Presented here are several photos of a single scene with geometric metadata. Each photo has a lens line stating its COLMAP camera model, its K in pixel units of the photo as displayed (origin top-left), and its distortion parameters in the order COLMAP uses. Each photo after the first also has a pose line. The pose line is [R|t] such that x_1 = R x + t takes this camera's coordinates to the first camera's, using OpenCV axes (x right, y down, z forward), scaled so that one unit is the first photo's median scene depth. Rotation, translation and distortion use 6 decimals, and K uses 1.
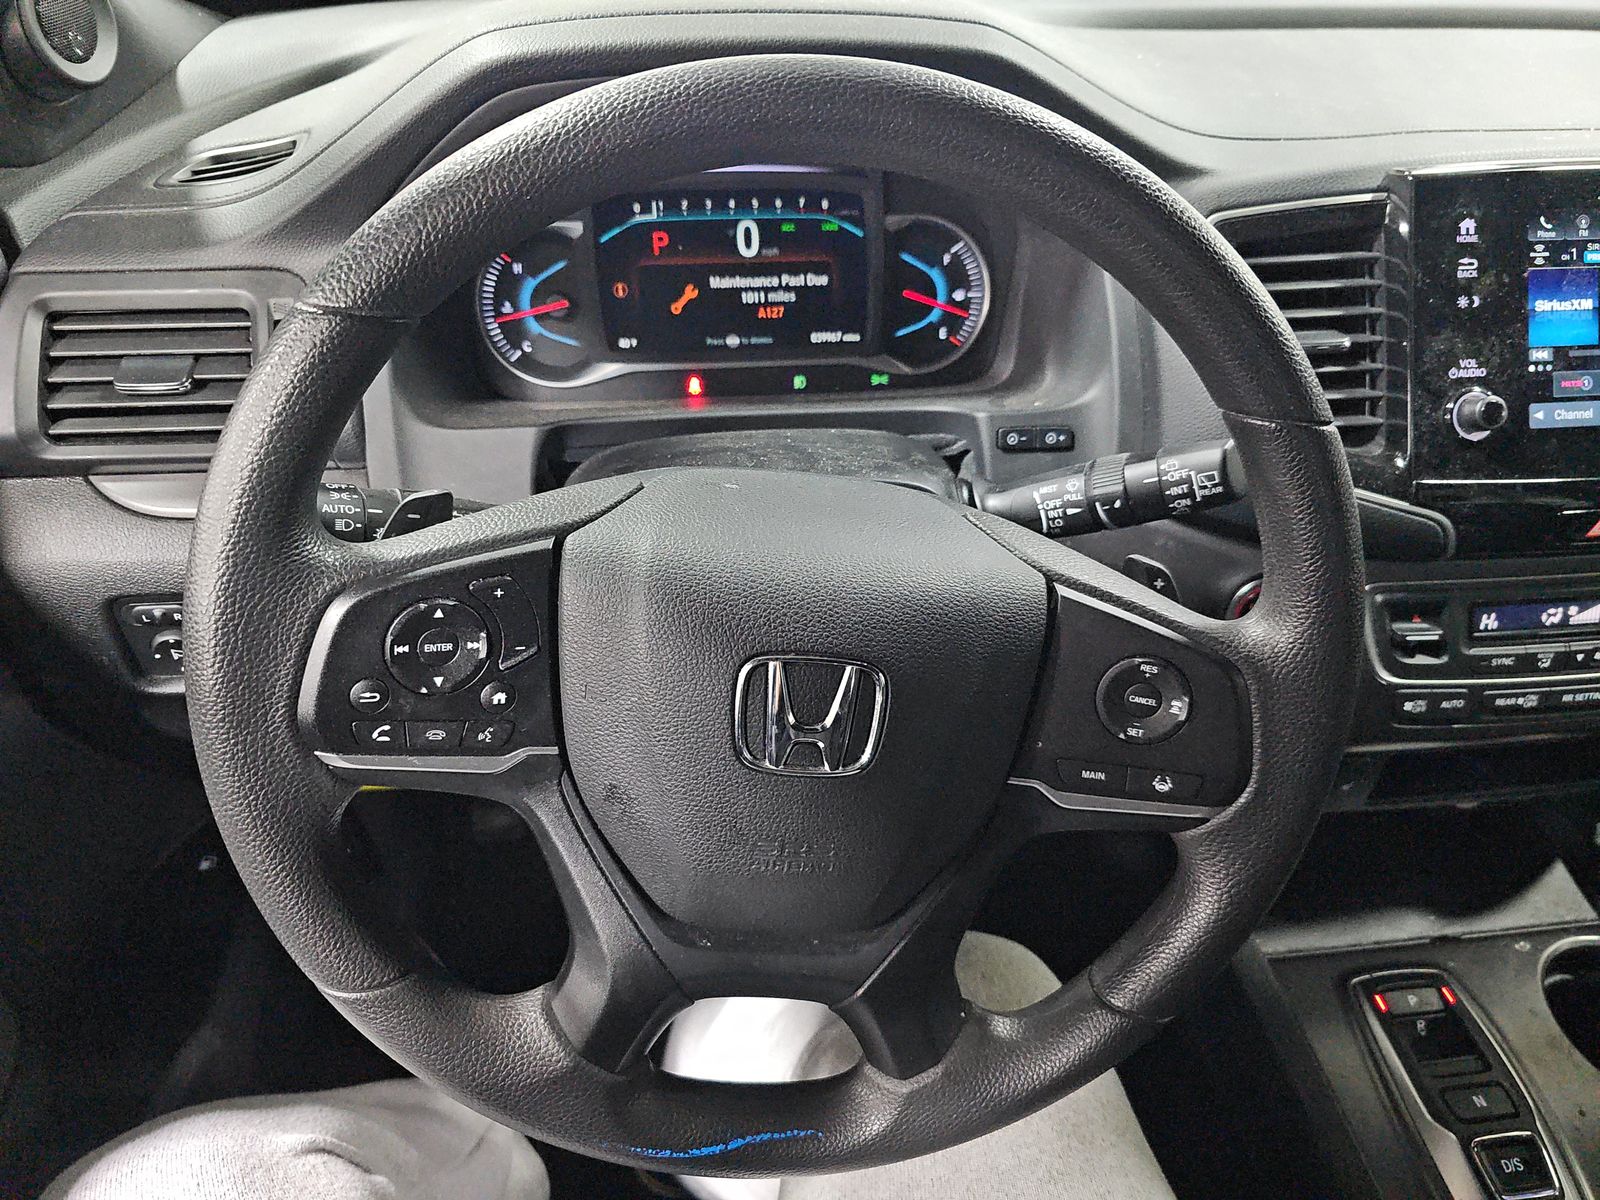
lens RADIAL K [[1067.2, 0, 794.2], [0, 1067.2, 606.5], [0, 0, 1]] dist [0.035159, -0.039216]
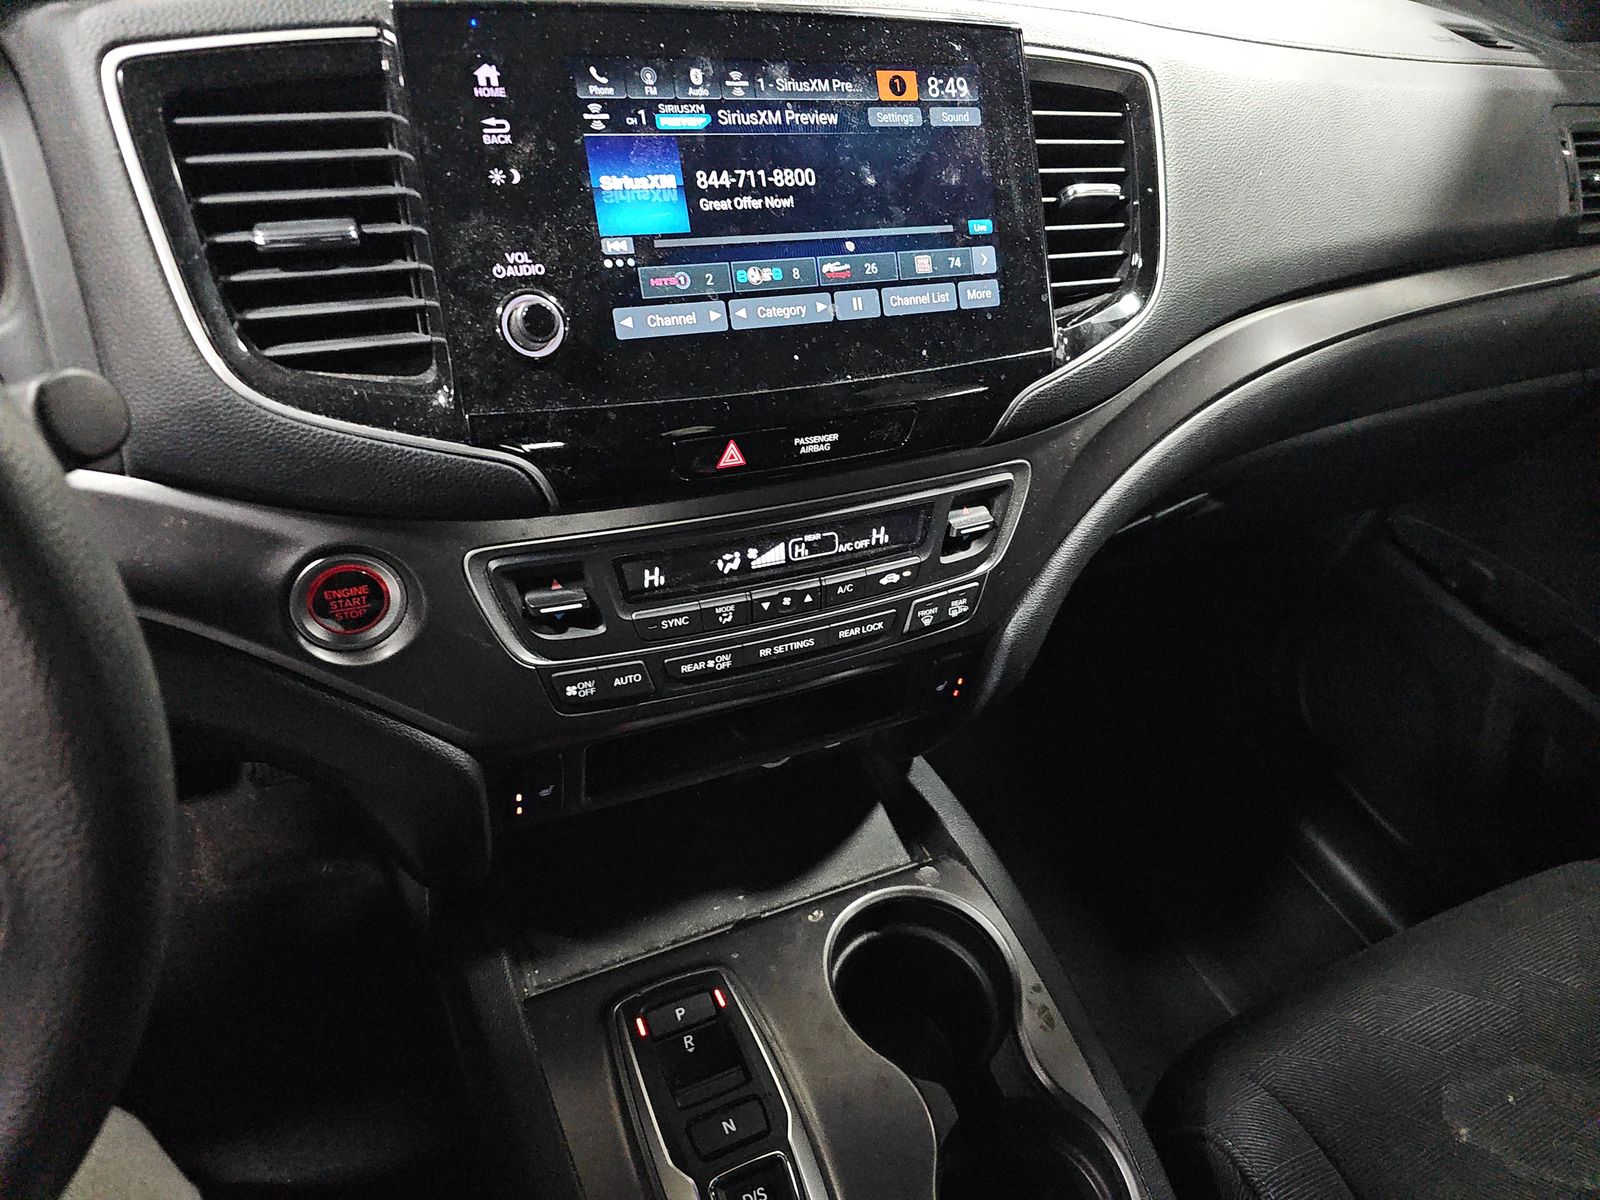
lens RADIAL K [[1067.2, 0, 794.2], [0, 1067.2, 606.5], [0, 0, 1]] dist [0.035159, -0.039216]
pose [[0.941387, -0.122542, 0.314284, 0.486154], [0.110249, 0.992287, 0.056671, 0.001645], [-0.318804, -0.018700, 0.947636, 0.178076]]
